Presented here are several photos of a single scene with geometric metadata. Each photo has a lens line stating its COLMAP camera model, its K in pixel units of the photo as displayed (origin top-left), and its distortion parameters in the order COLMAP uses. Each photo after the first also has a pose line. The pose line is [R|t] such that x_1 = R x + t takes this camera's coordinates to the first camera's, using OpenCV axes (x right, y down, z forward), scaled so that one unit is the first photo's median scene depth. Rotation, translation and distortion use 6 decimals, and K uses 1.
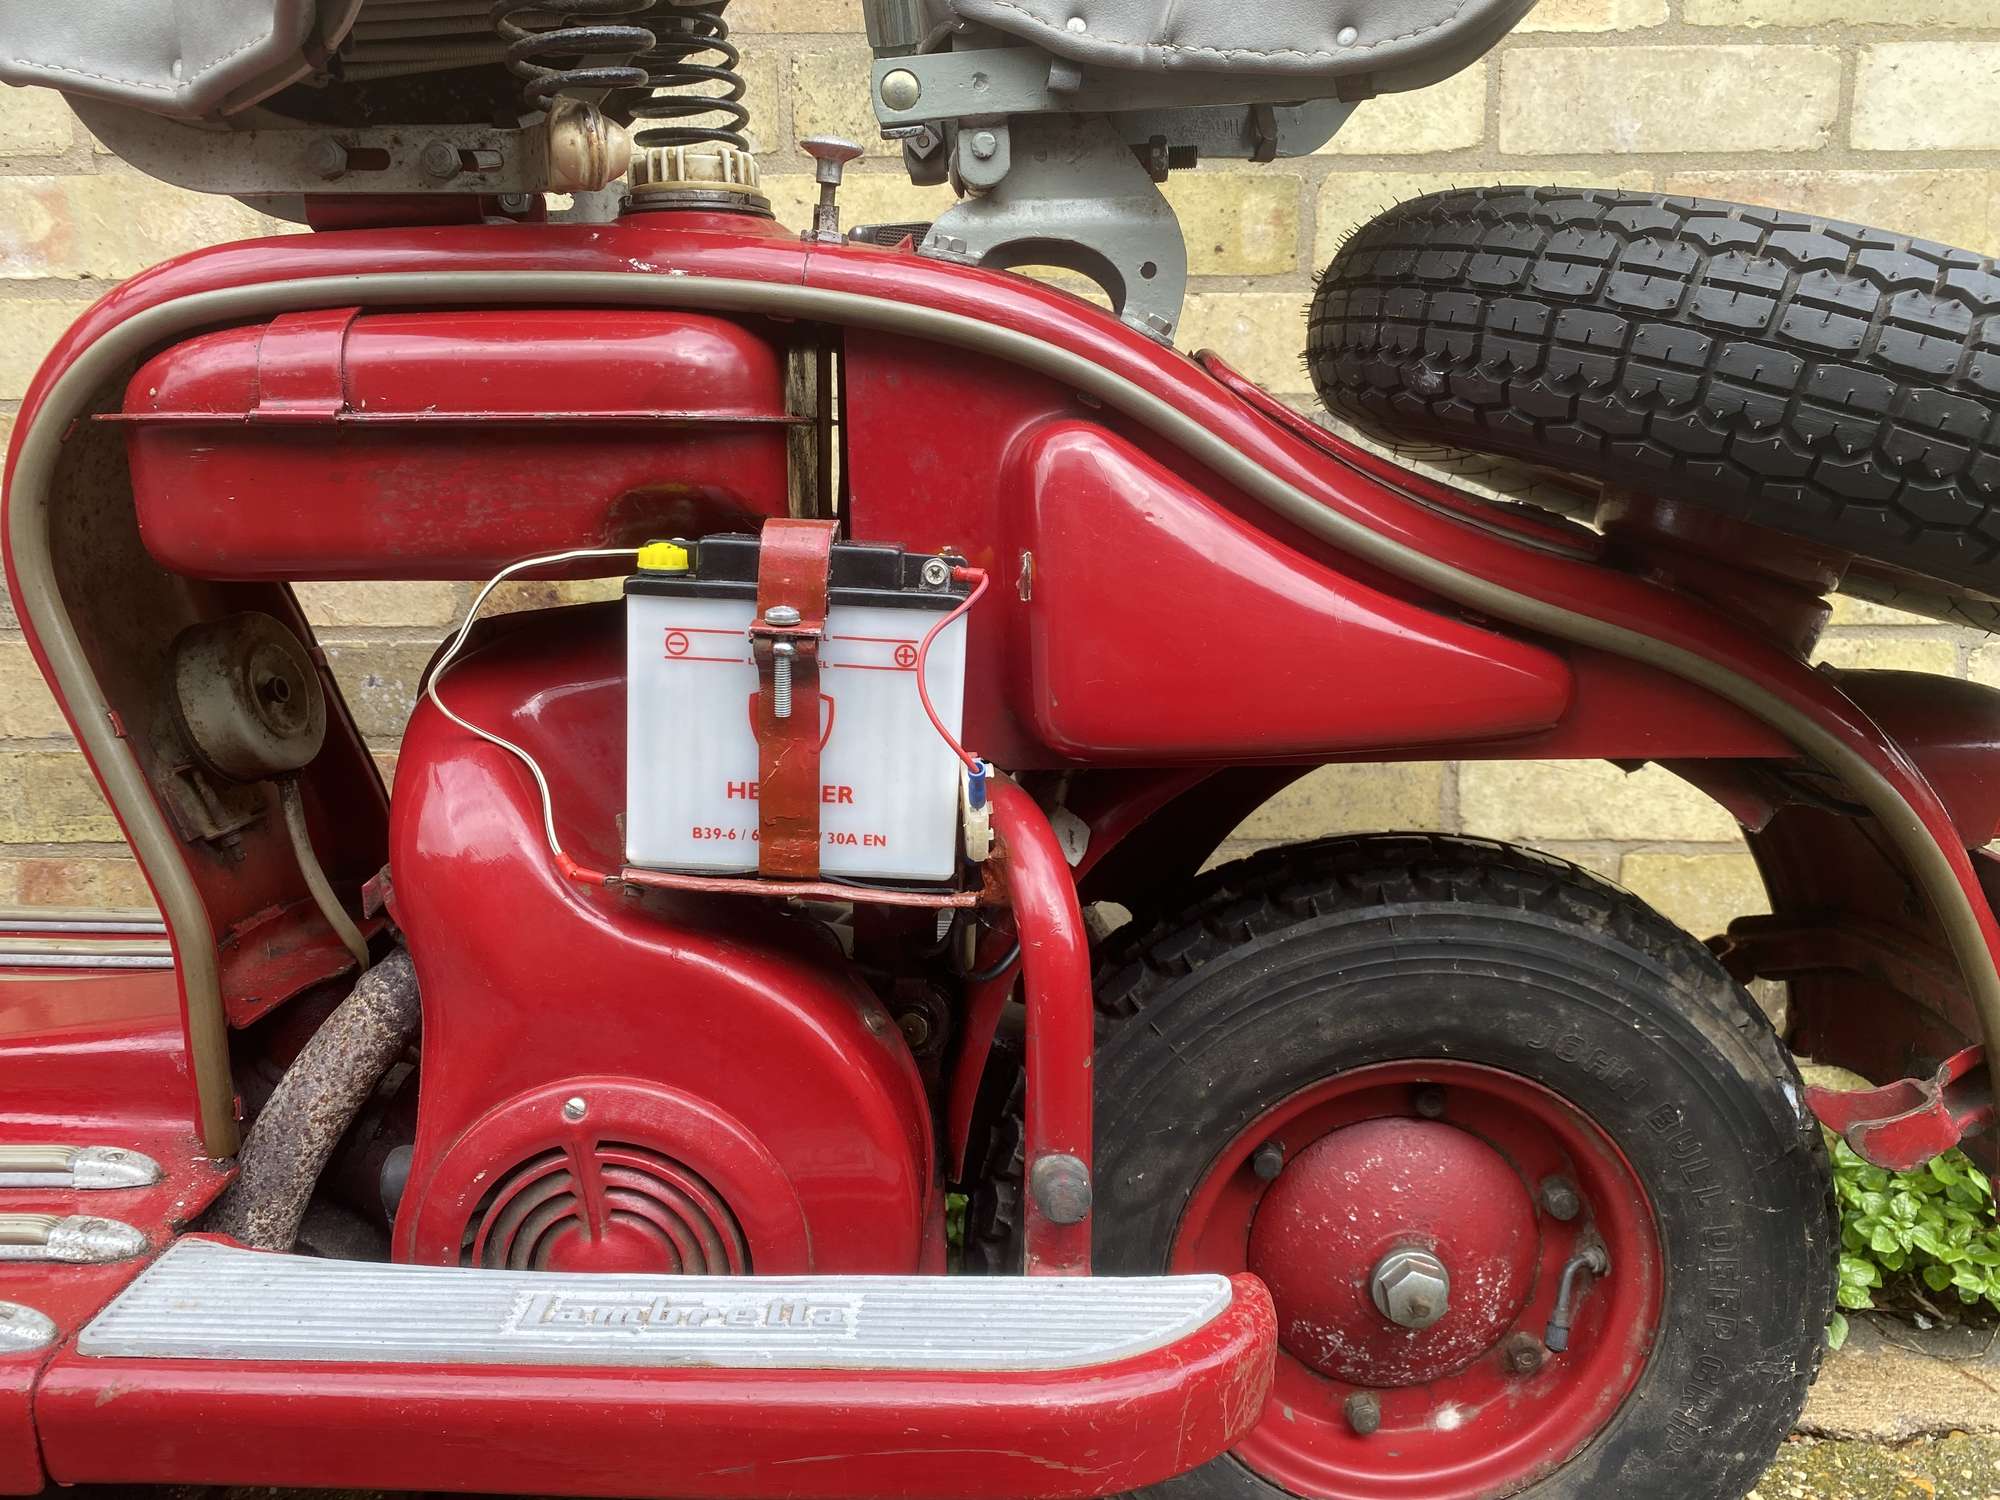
lens RADIAL K [[1574.3, 0, 1018.9], [0, 1574.3, 745.2], [0, 0, 1]] dist [-0.011501, 0.014831]
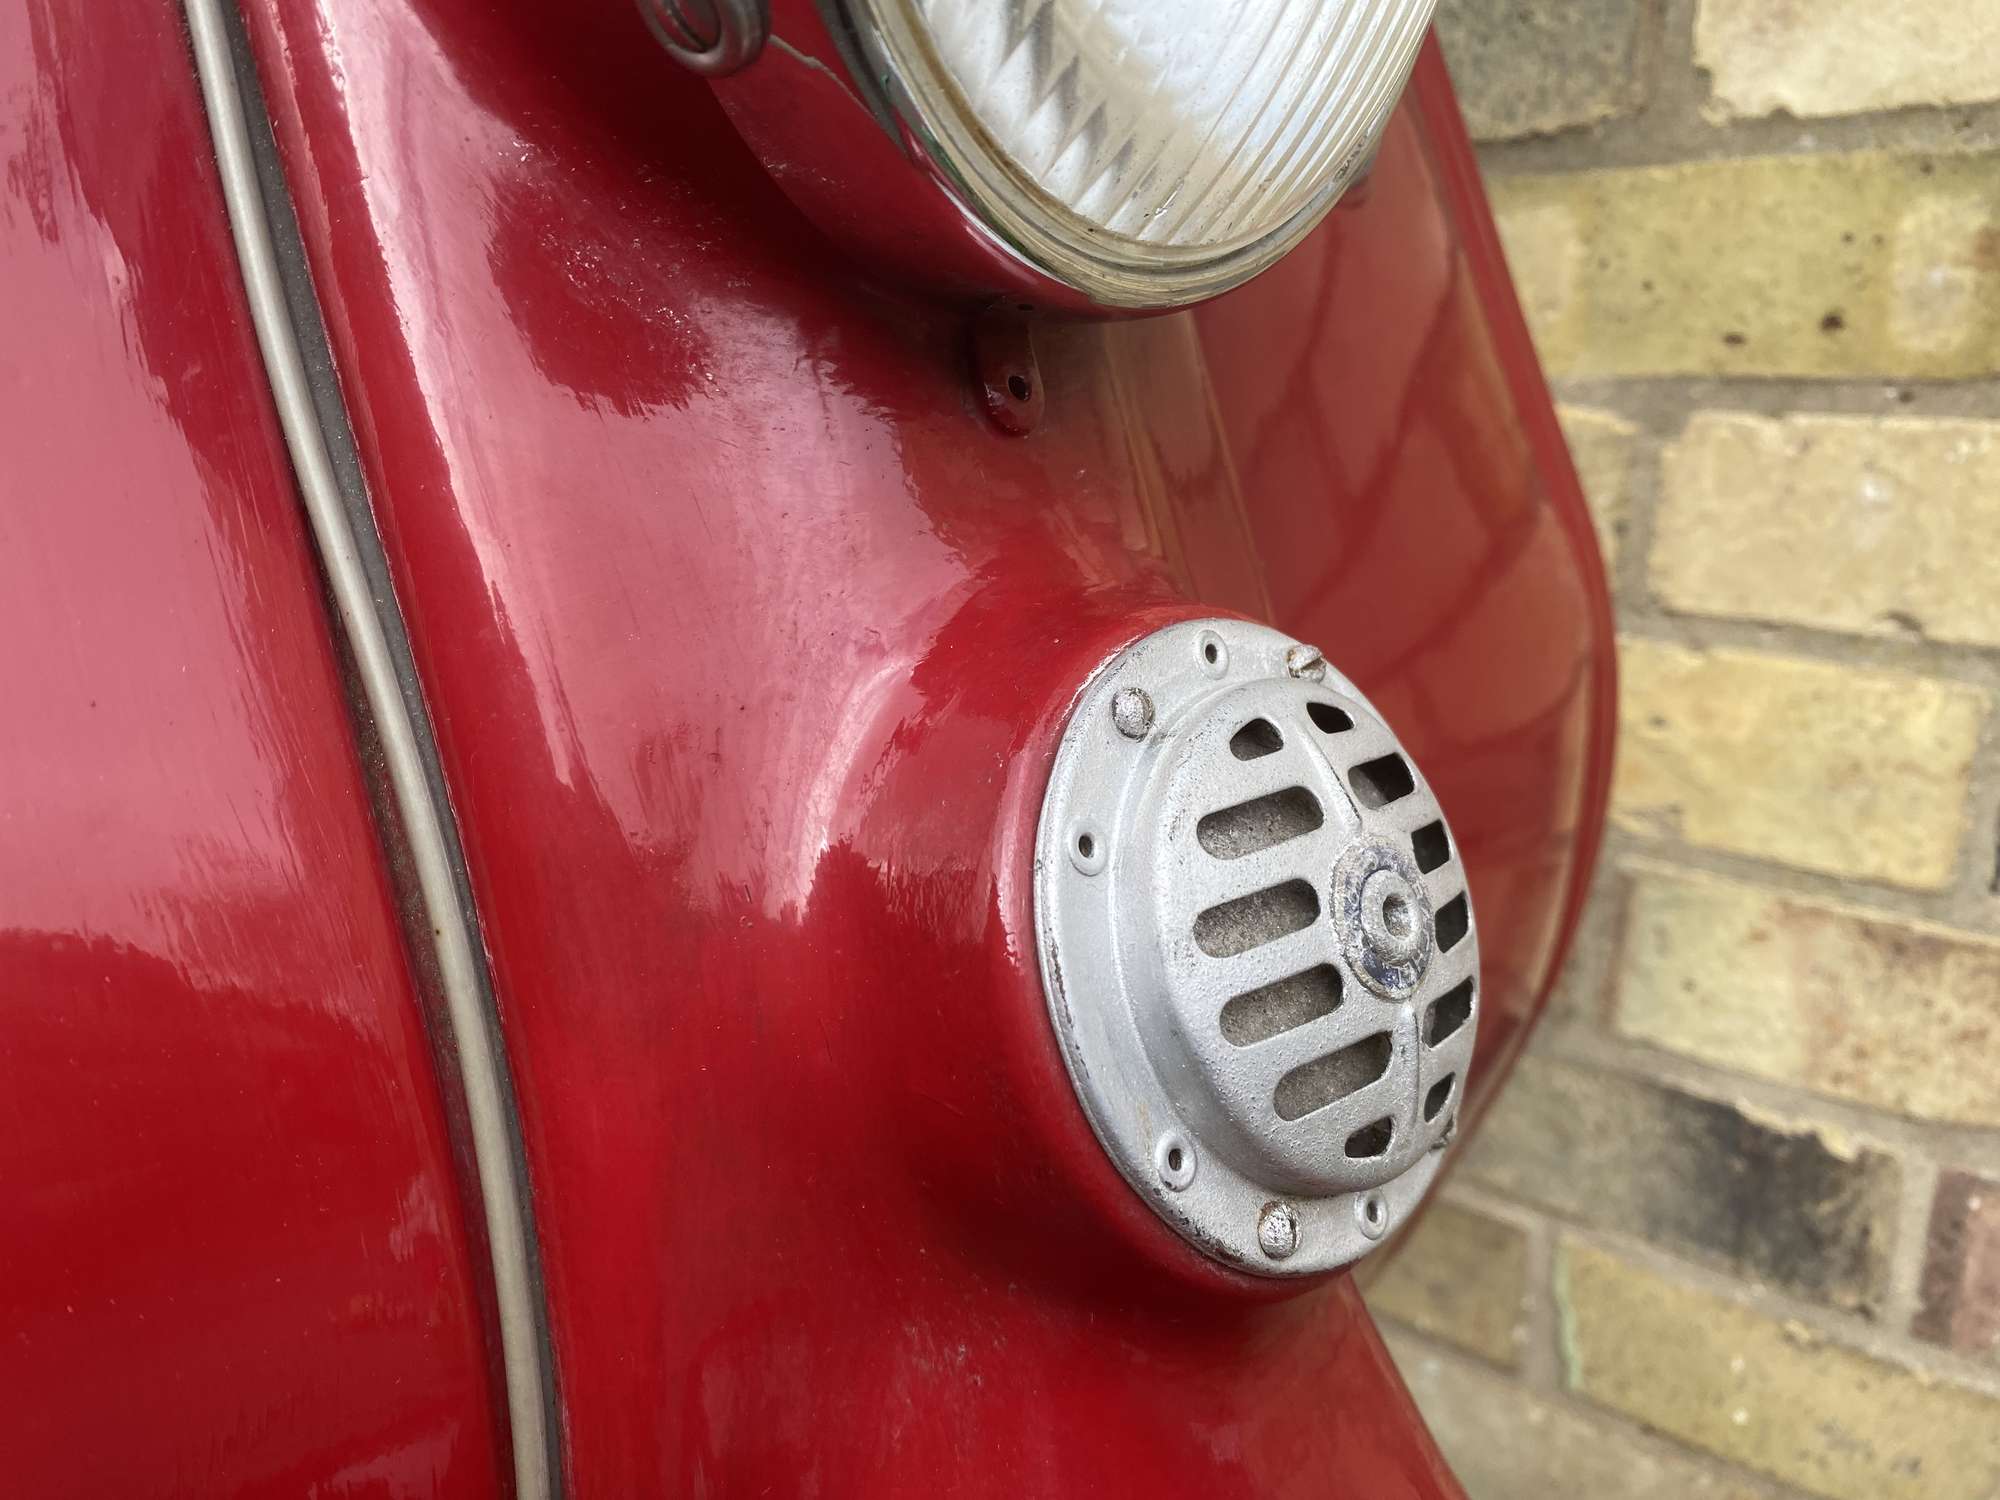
lens RADIAL K [[1574.3, 0, 1013.3], [0, 1574.3, 761.6], [0, 0, 1]] dist [-0.011501, 0.014831]
pose [[0.757914, 0.173016, -0.628993, 0.258338], [-0.104145, 0.983913, 0.145152, -0.233840], [0.643988, -0.044506, 0.763740, 0.498157]]
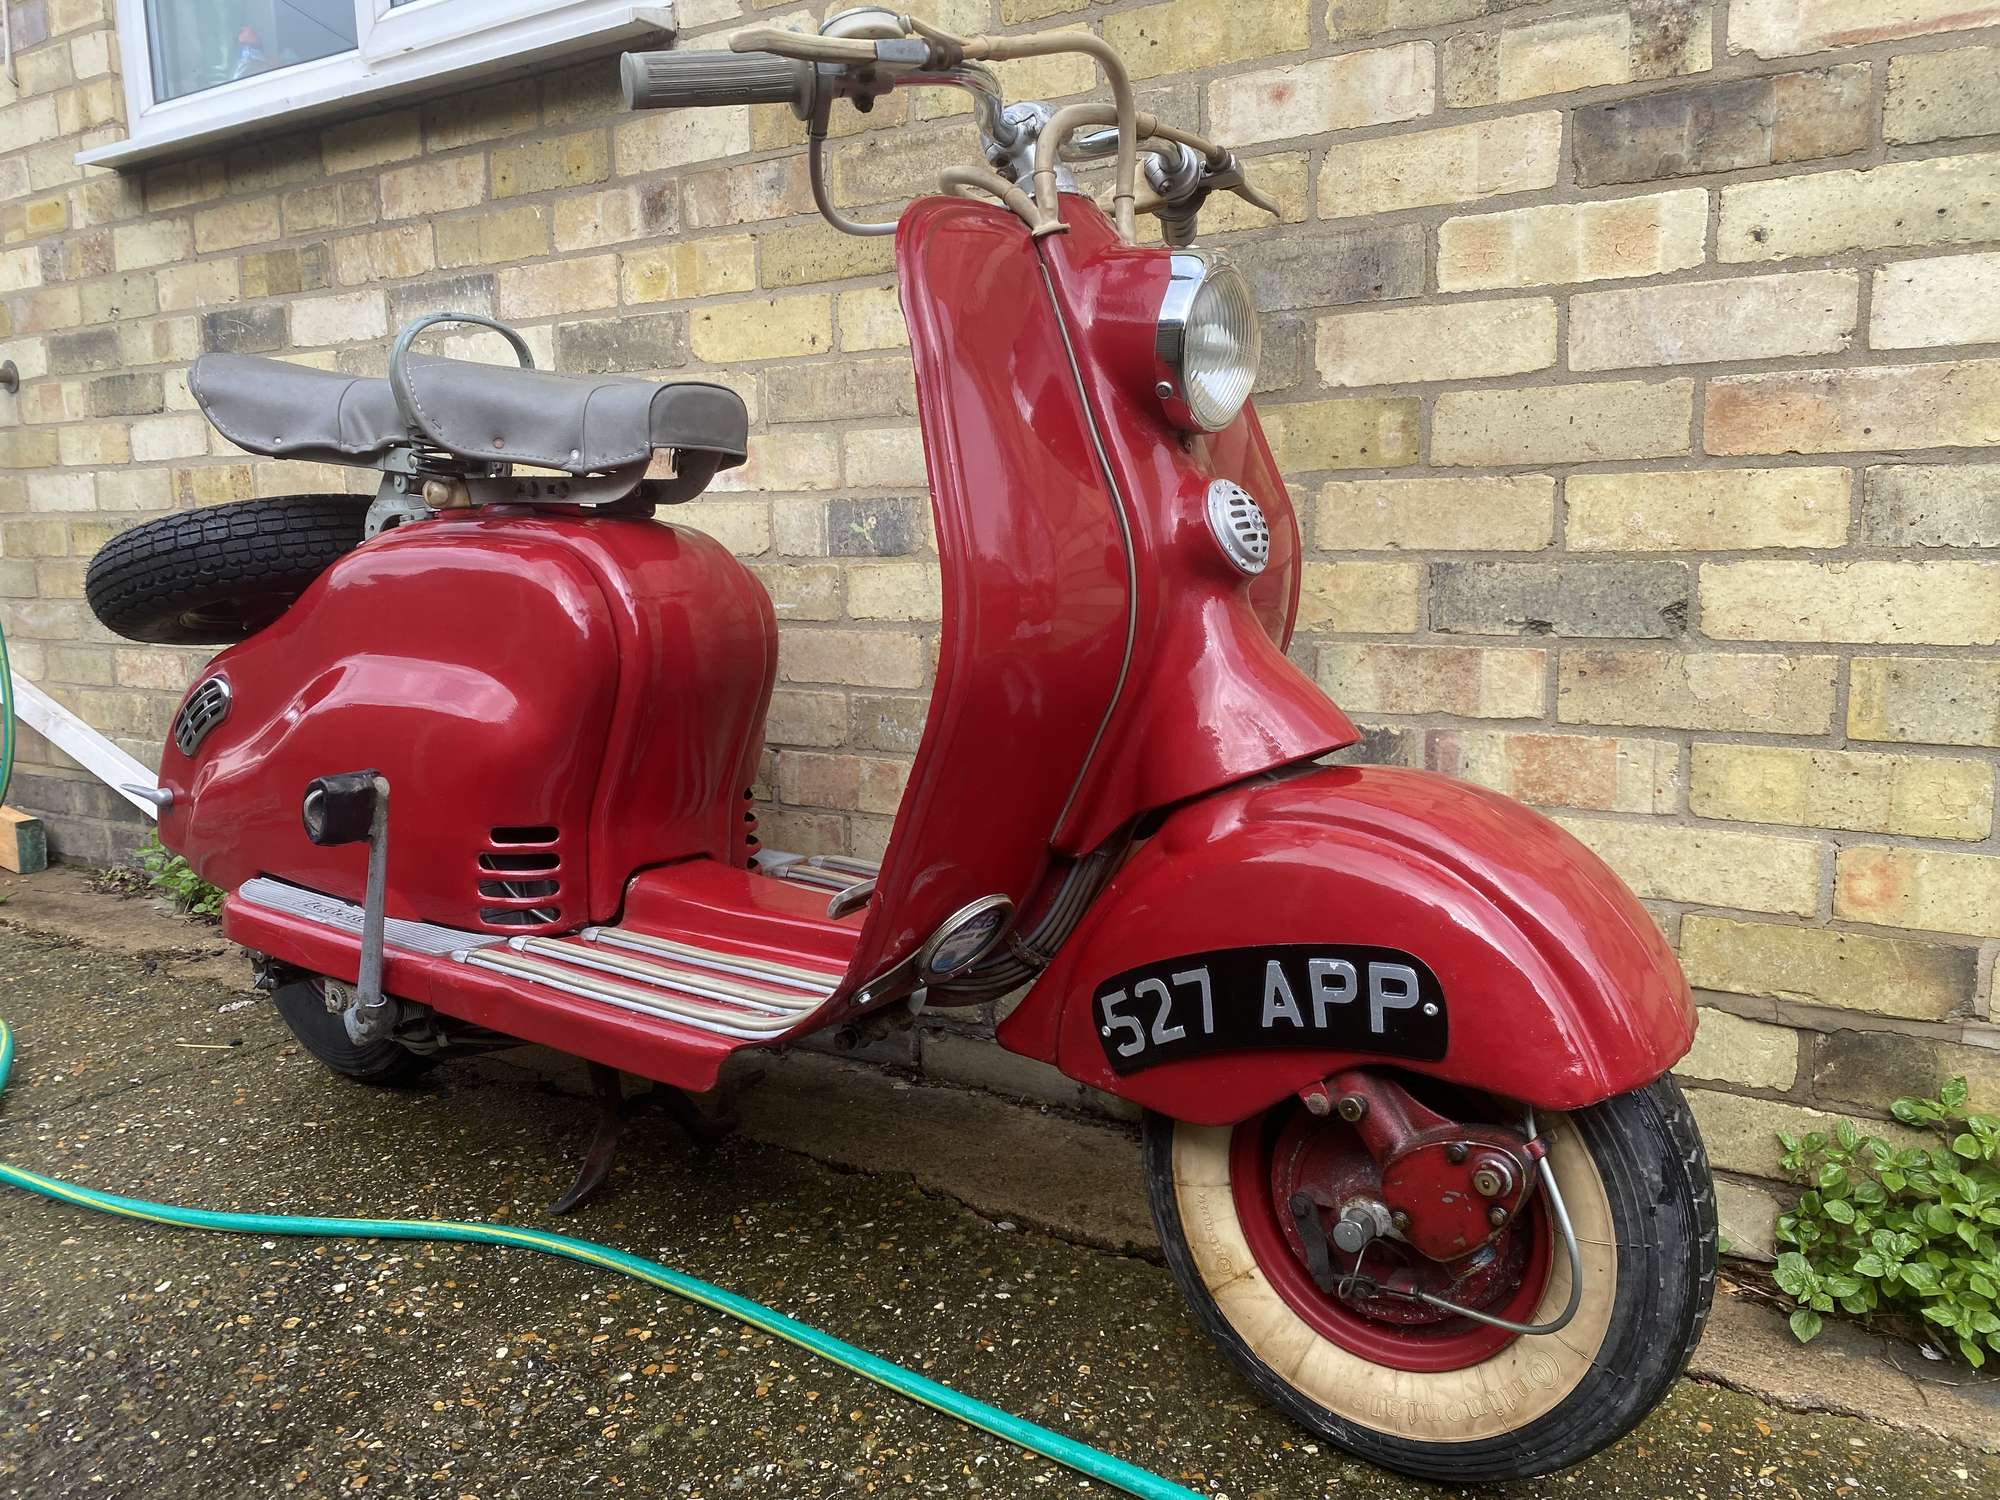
lens RADIAL K [[1574.3, 0, 988.5], [0, 1574.3, 753.6], [0, 0, 1]] dist [-0.011501, 0.014831]
pose [[0.836569, 0.067918, -0.543635, 0.641804], [-0.073720, 0.997217, 0.011143, -0.033087], [0.542879, 0.030755, 0.839248, -0.373622]]
